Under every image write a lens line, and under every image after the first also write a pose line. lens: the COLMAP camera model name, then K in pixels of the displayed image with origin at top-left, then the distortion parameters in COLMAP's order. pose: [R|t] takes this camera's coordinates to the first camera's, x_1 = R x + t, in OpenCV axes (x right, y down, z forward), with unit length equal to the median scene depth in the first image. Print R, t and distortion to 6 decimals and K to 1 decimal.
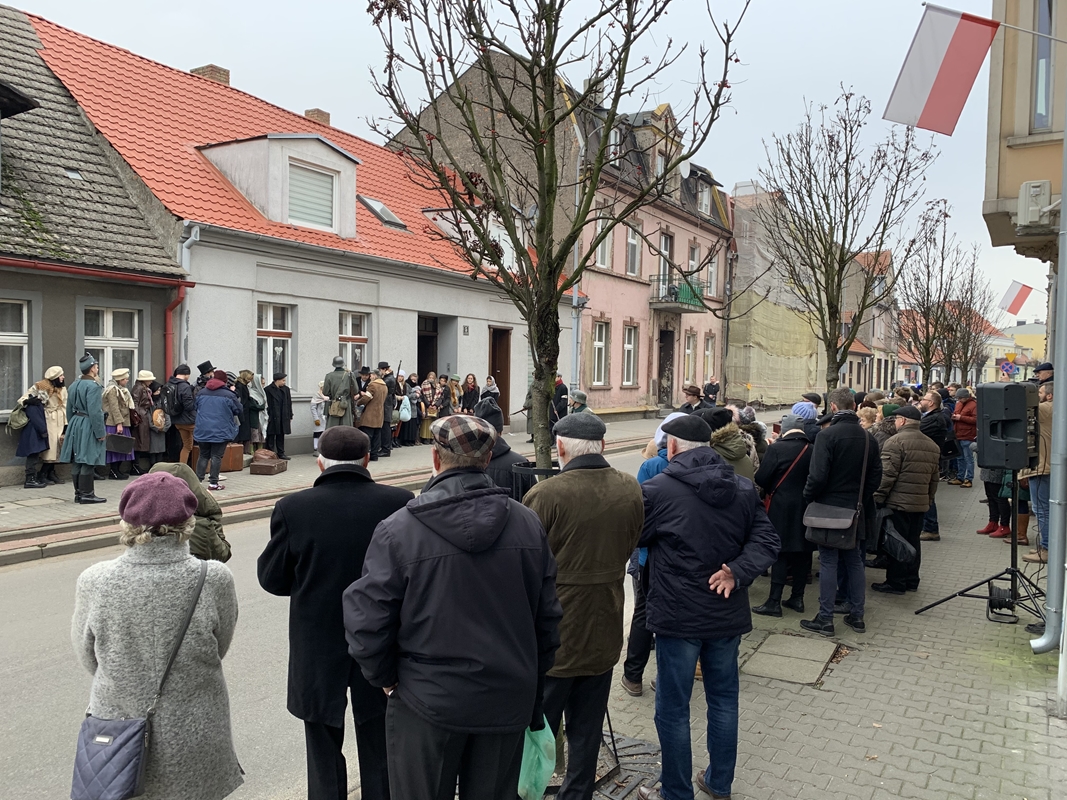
lens RADIAL K [[814.8, 0, 534.5], [0, 814.8, 397.3], [0, 0, 1]] dist [0.028172, 0.000643]
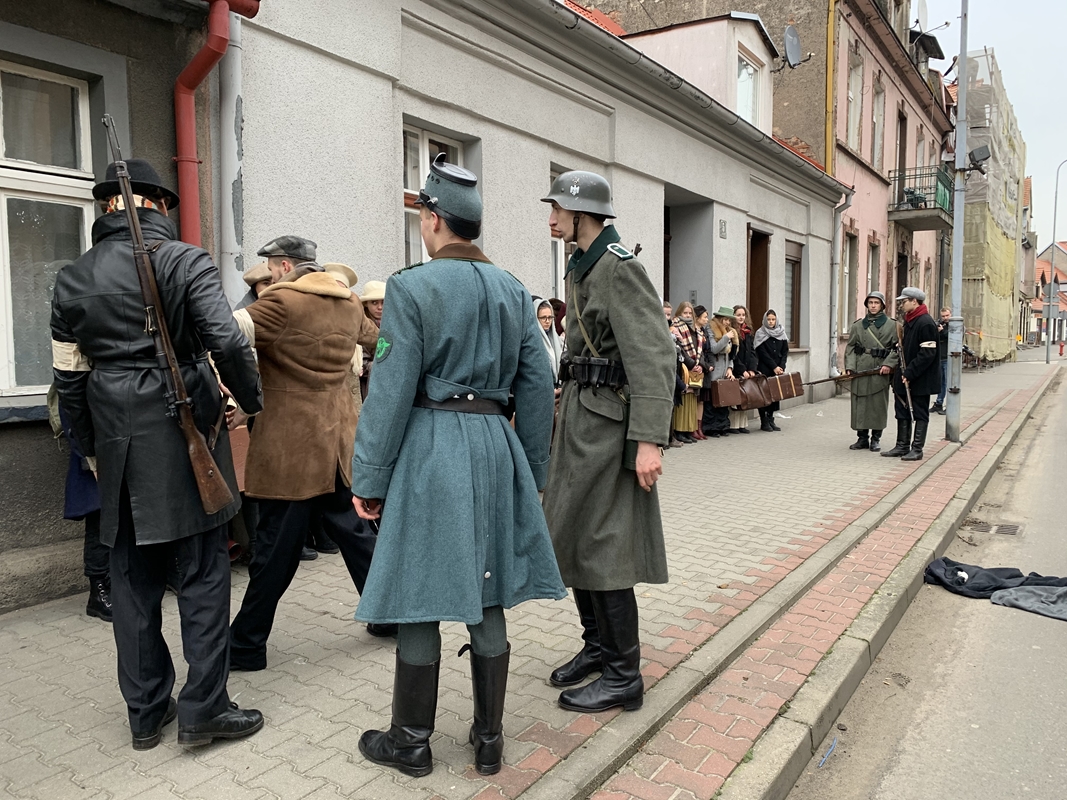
lens RADIAL K [[814.8, 0, 536.6], [0, 814.8, 400.6], [0, 0, 1]] dist [0.028172, 0.000643]
pose [[0.999381, -0.018124, -0.030157, -0.259119], [0.019538, 0.998691, 0.047274, 0.006716], [0.029261, -0.047834, 0.998427, 0.583454]]
